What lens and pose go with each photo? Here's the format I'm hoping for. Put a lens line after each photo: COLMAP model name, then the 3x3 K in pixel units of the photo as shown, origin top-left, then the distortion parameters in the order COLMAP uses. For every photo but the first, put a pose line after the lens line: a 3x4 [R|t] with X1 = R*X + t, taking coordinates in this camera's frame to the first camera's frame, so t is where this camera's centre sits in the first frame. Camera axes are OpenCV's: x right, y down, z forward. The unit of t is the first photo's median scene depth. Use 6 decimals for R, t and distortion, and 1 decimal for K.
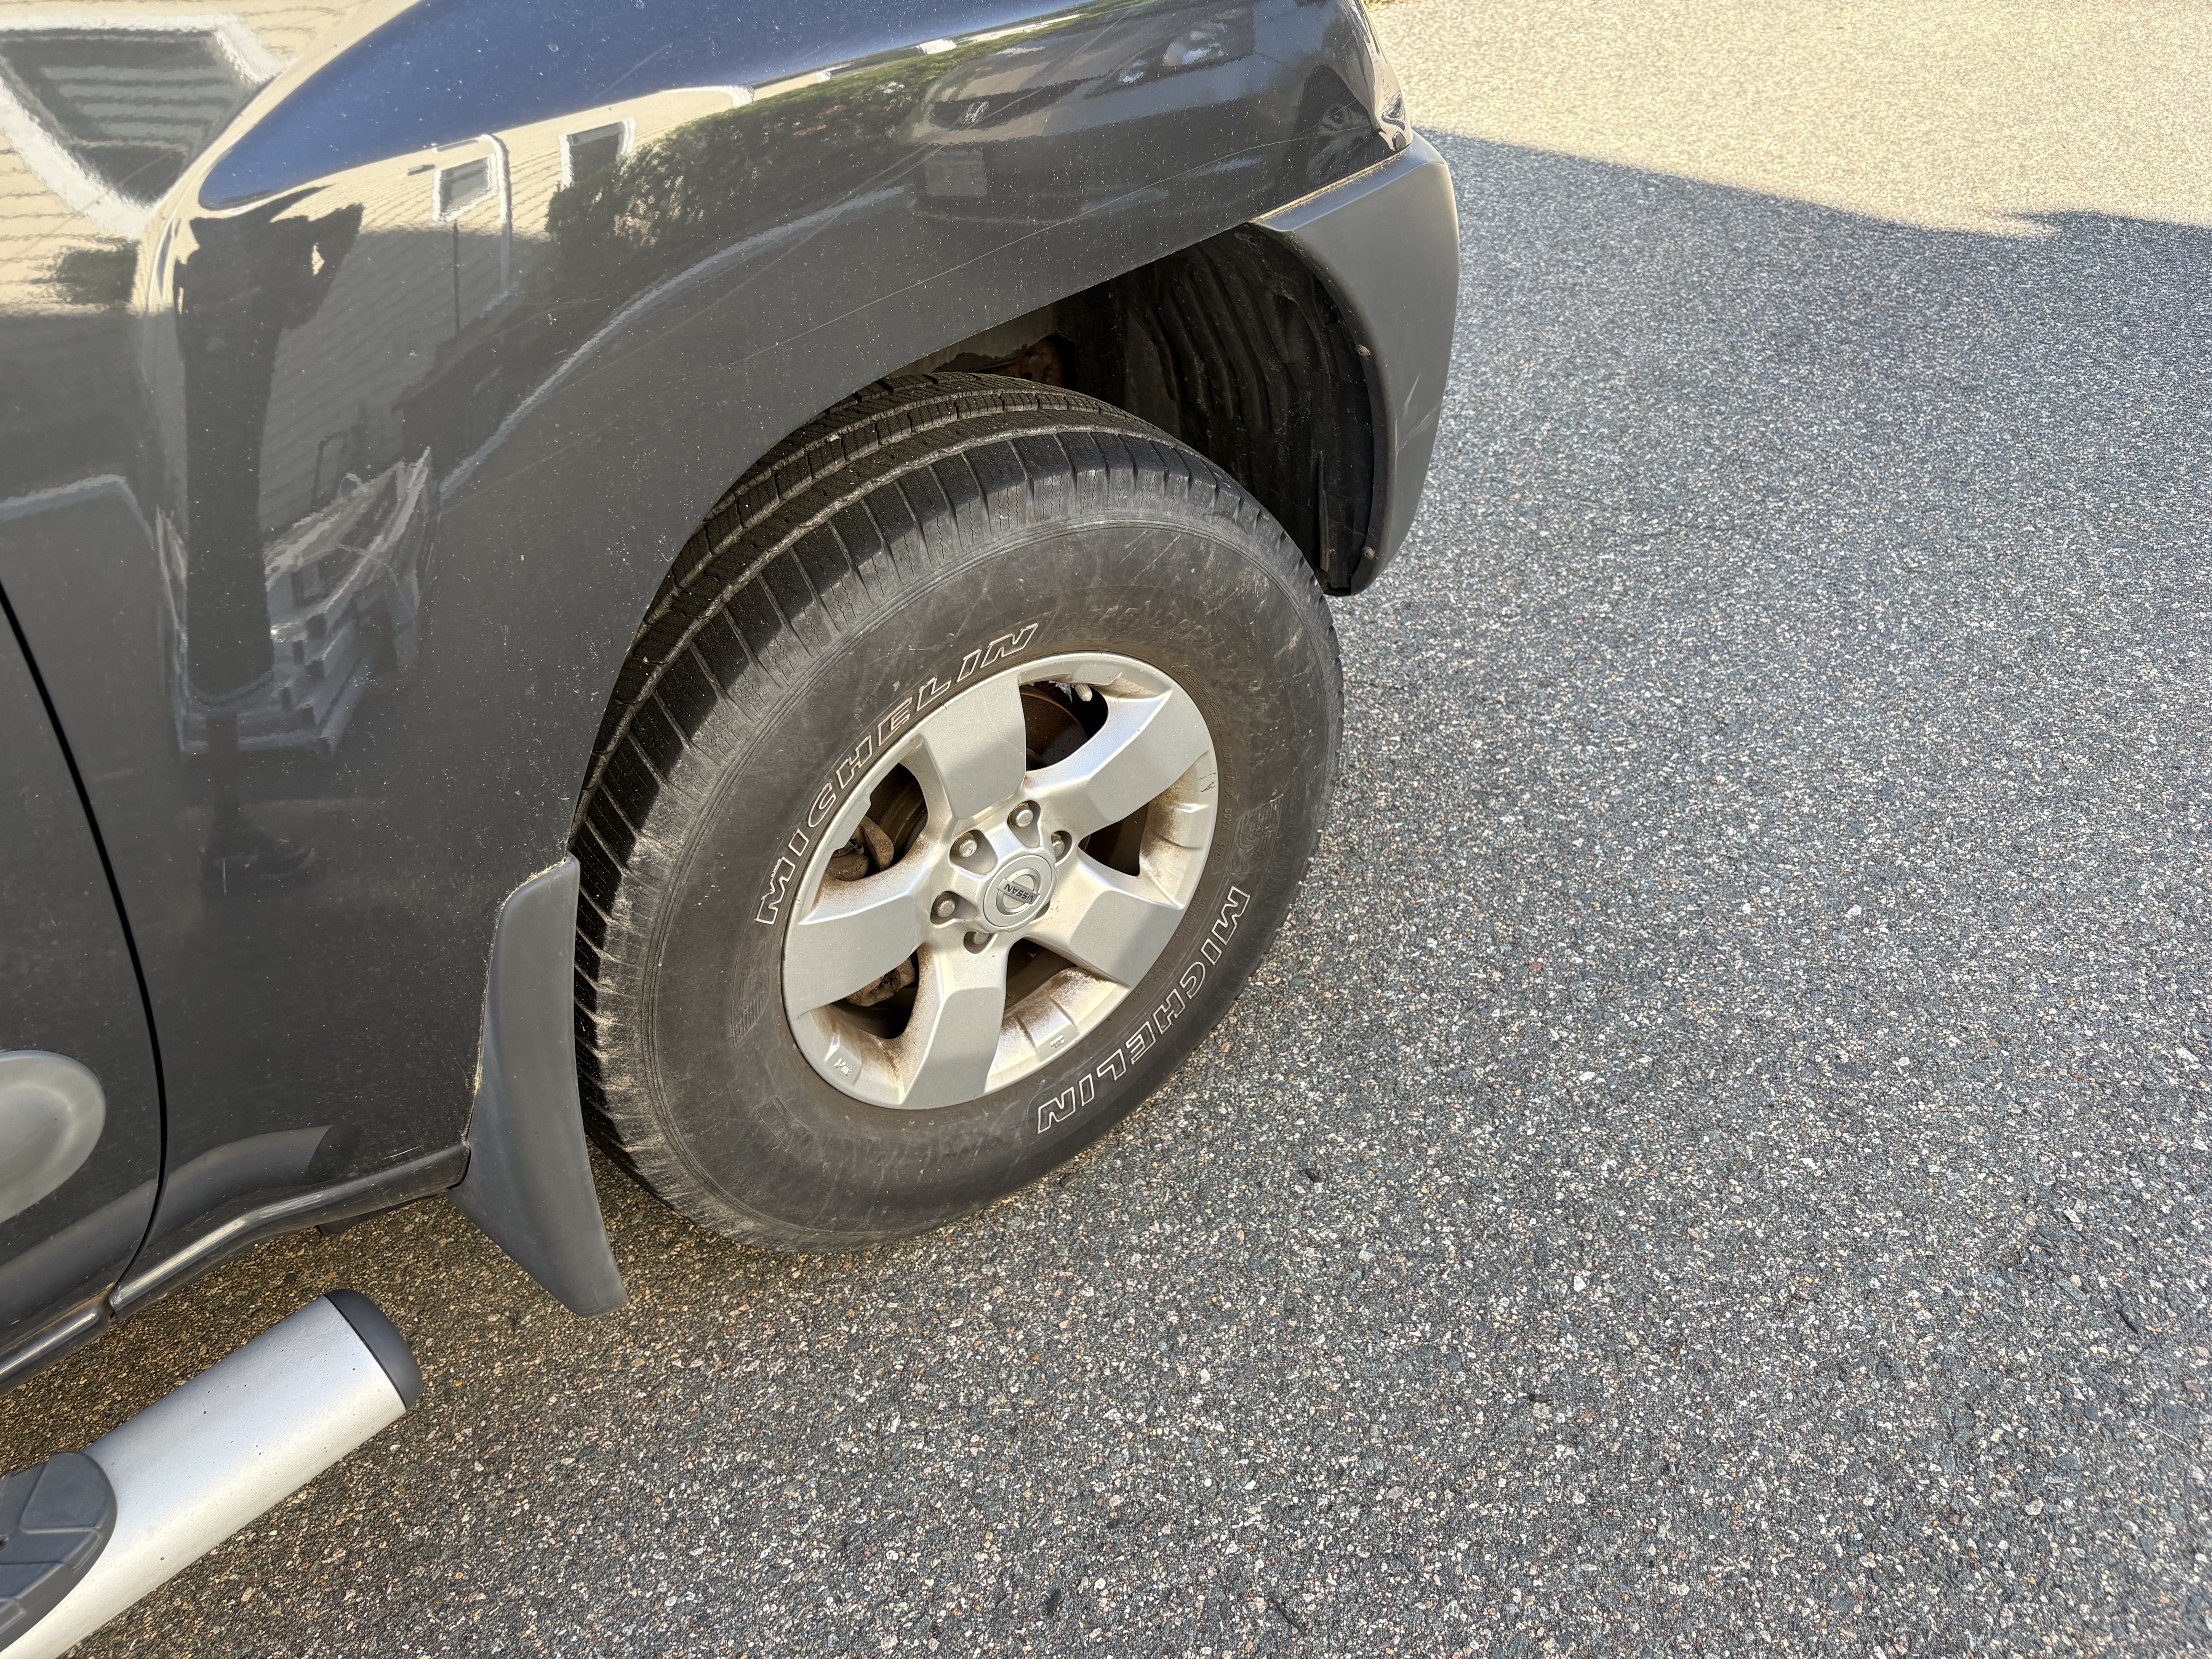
lens RADIAL K [[1675.8, 0, 1105.9], [0, 1675.8, 827.7], [0, 0, 1]] dist [0.008389, 0.000286]
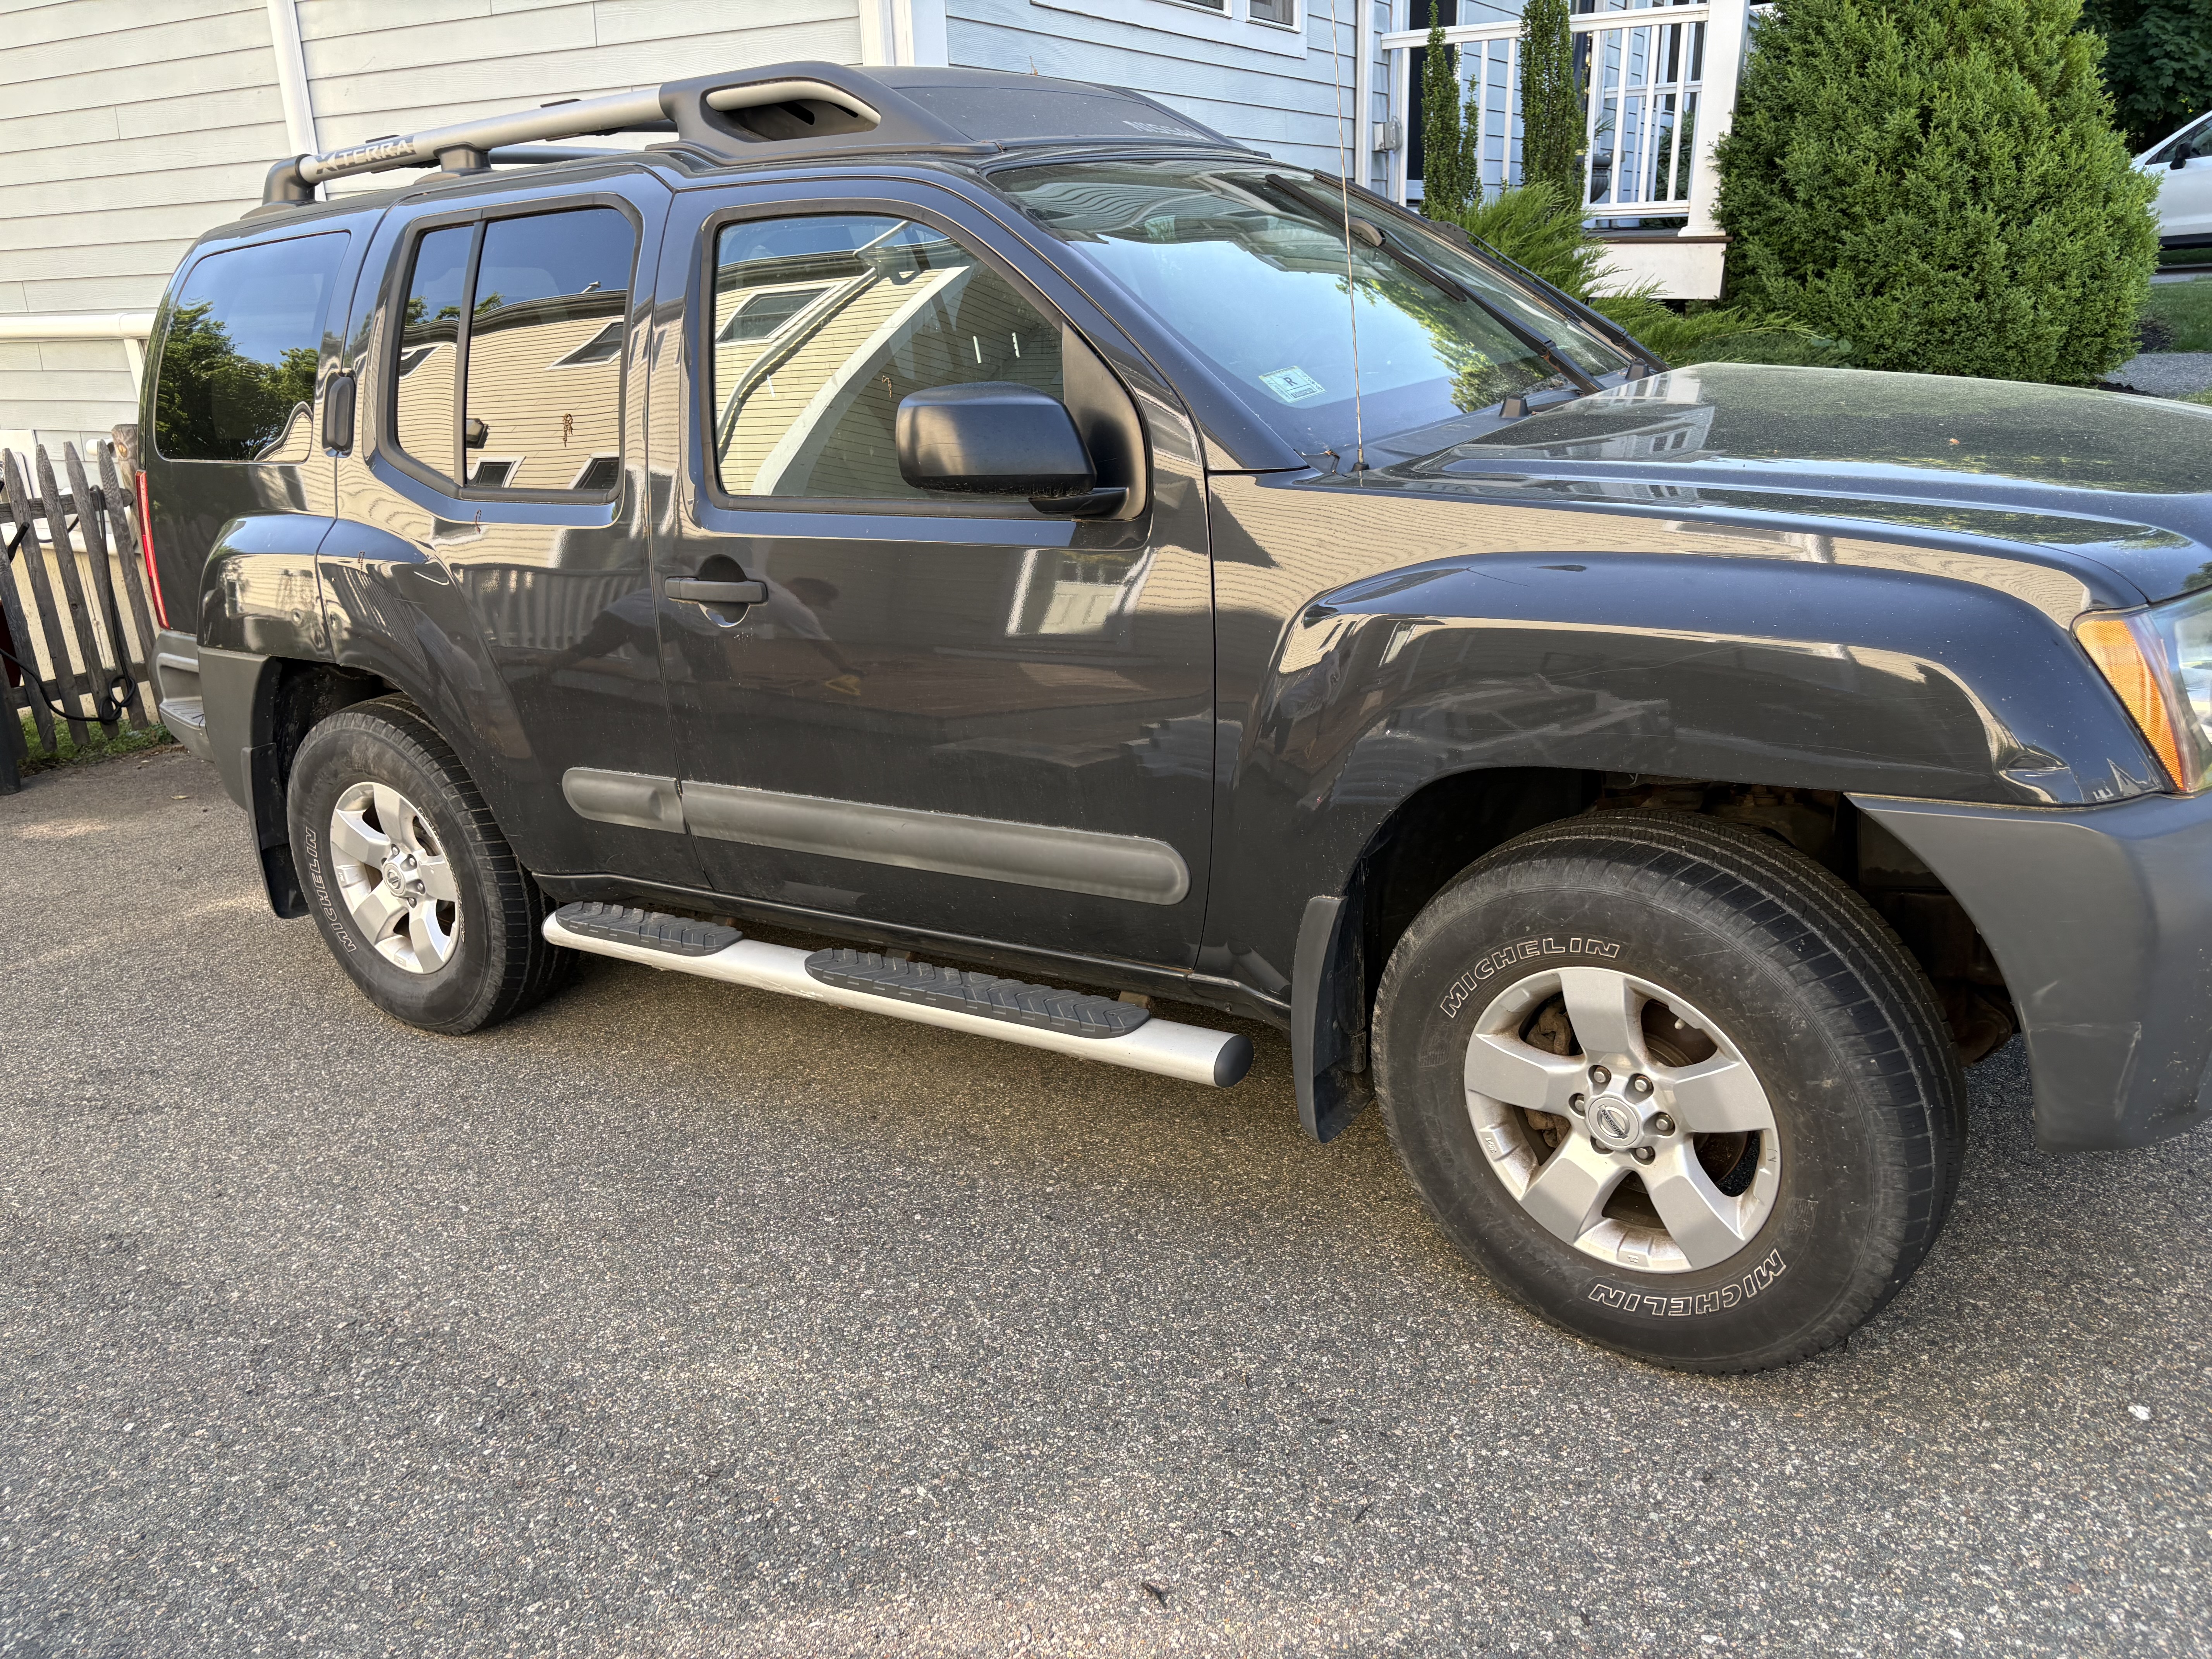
lens RADIAL K [[1675.8, 0, 1108.3], [0, 1675.8, 834.4], [0, 0, 1]] dist [0.008389, 0.000286]
pose [[0.203586, 0.339159, -0.918435, 1.225756], [-0.544122, 0.819061, 0.181849, -0.214784], [0.813931, 0.462719, 0.351293, -0.071743]]
